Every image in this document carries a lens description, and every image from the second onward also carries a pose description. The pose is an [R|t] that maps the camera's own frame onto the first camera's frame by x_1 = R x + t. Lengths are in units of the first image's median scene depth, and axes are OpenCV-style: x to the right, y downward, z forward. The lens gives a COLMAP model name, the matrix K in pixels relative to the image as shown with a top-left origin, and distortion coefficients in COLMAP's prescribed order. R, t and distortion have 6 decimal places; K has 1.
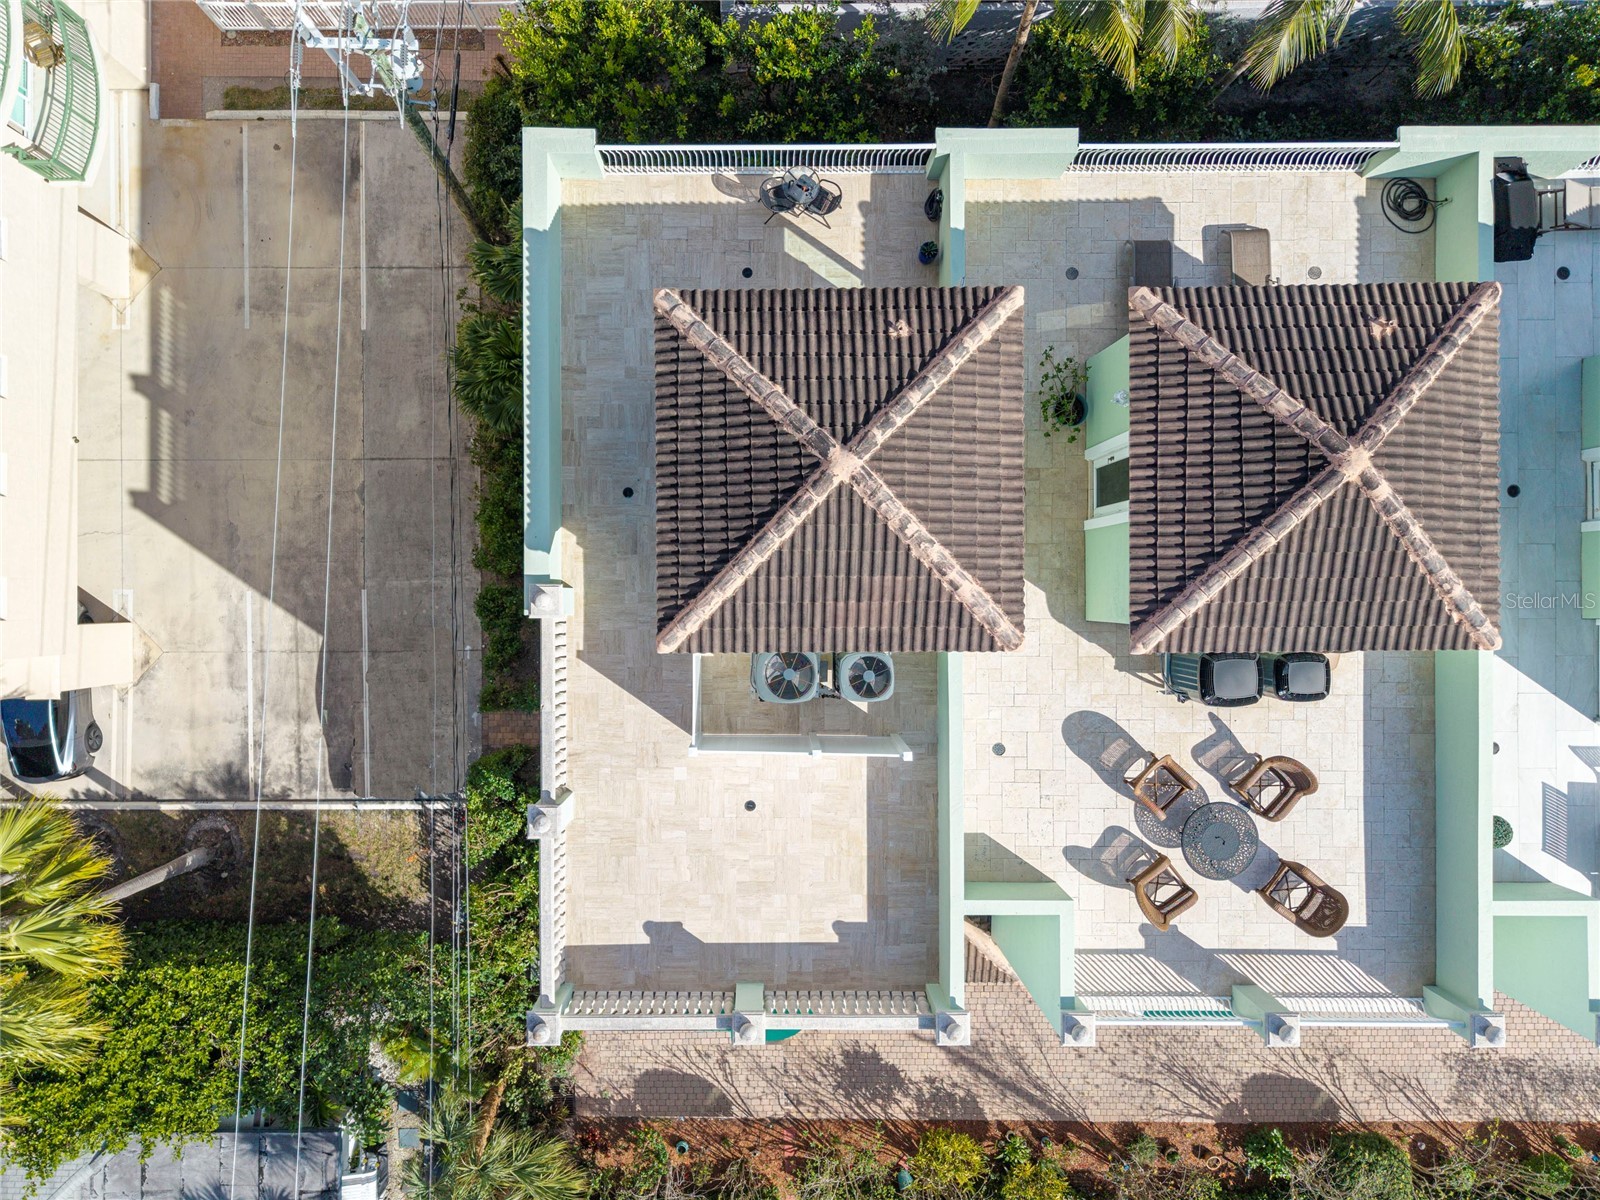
lens RADIAL K [[1096.0, 0, 757.0], [0, 1096.0, 599.3], [0, 0, 1]] dist [0.006808, 0.002442]
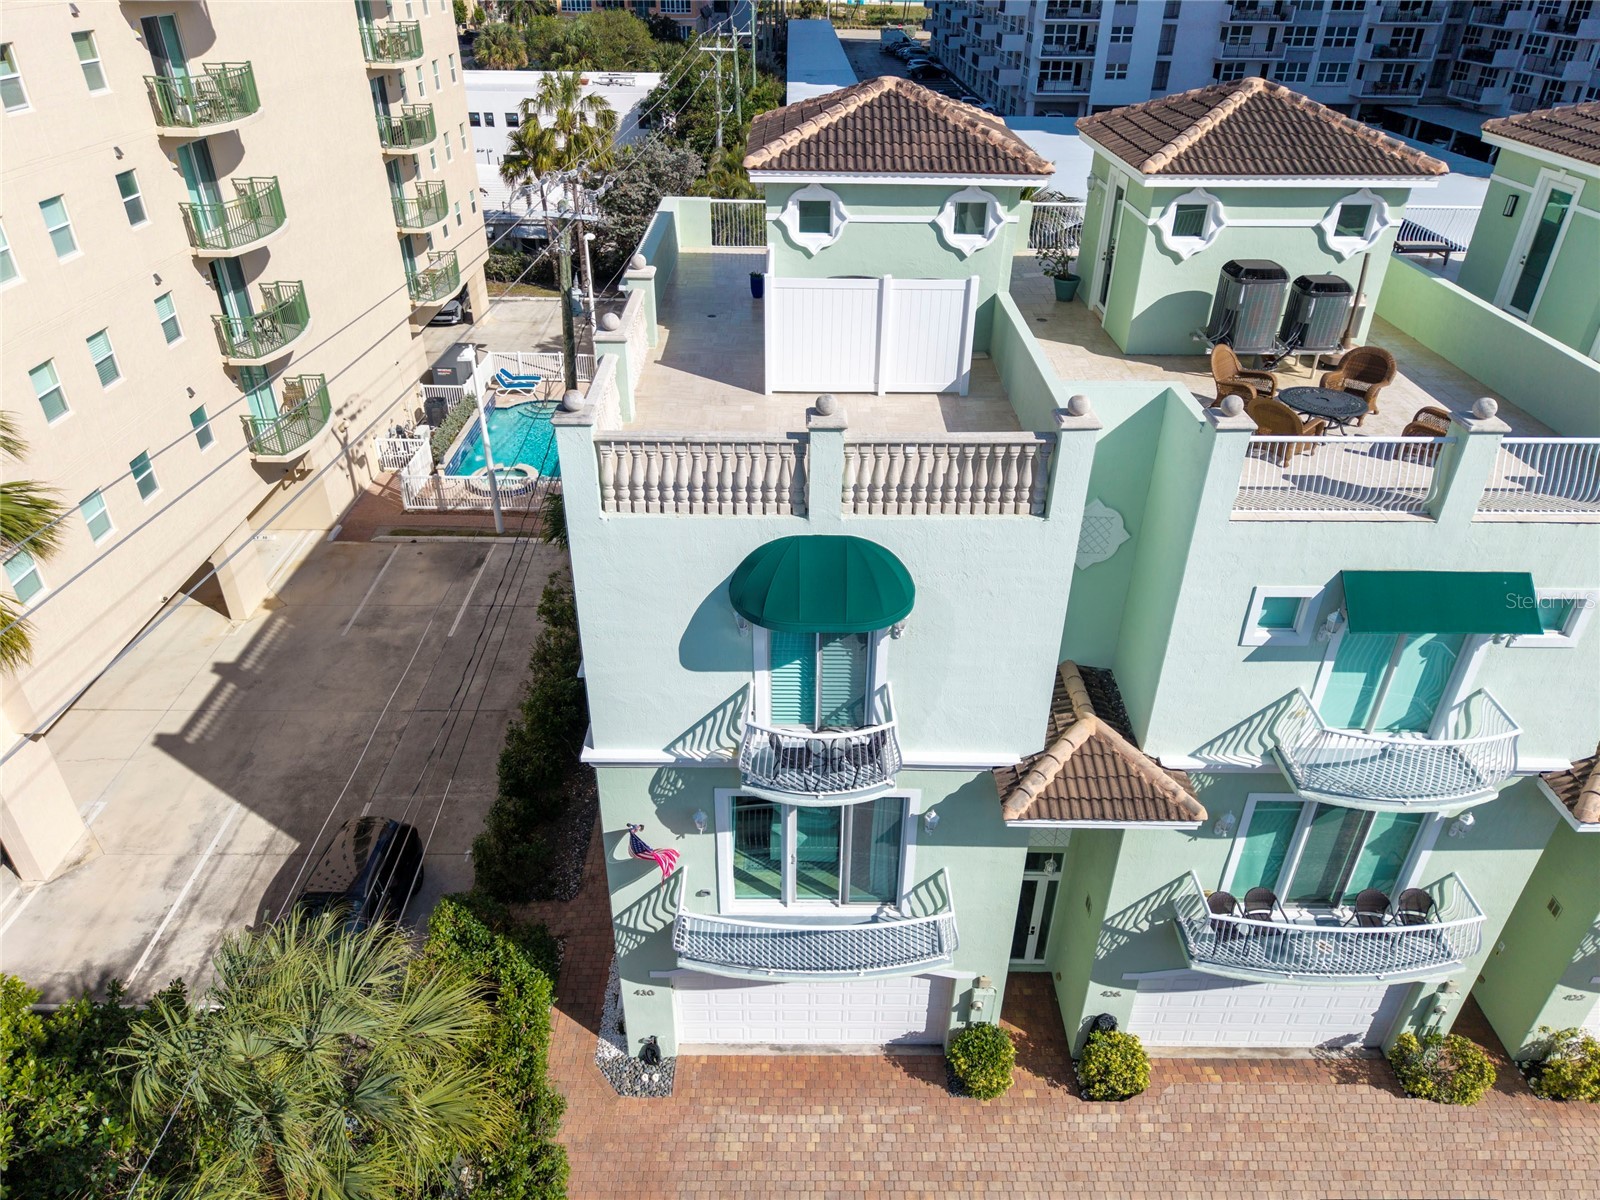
lens RADIAL K [[1077.3, 0, 800.0], [0, 1077.3, 600.0], [0, 0, 1]] dist [-0.002401, -0.003162]
pose [[0.999922, 0.001105, 0.012403, -0.023076], [0.010000, 0.522282, -0.852714, 0.647684], [-0.007420, 0.852772, 0.522231, 0.406145]]
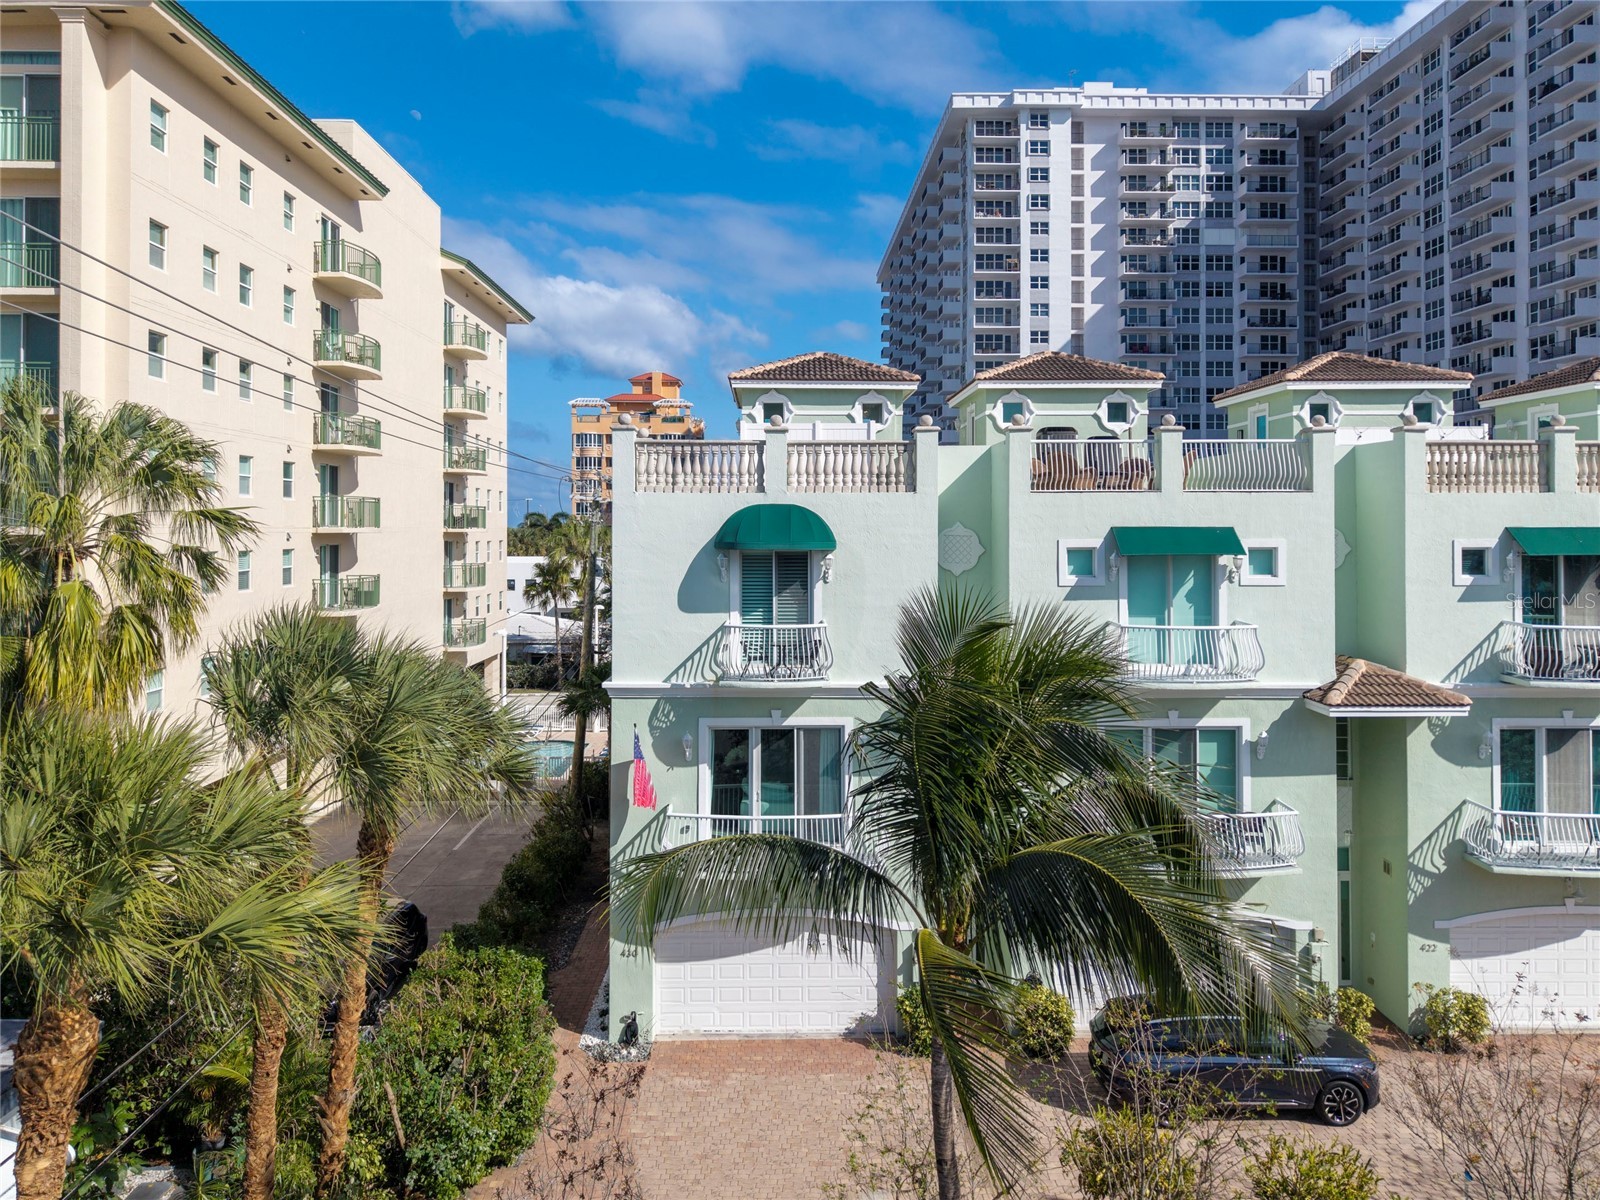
lens RADIAL K [[1224.2, 0, 808.0], [0, 1224.2, 598.5], [0, 0, 1]] dist [0.000864, 0.000020]
pose [[0.999502, -0.001388, 0.031518, -0.010293], [0.031471, -0.026217, -0.999161, 1.101964], [0.002213, 0.999655, -0.026160, 0.739128]]
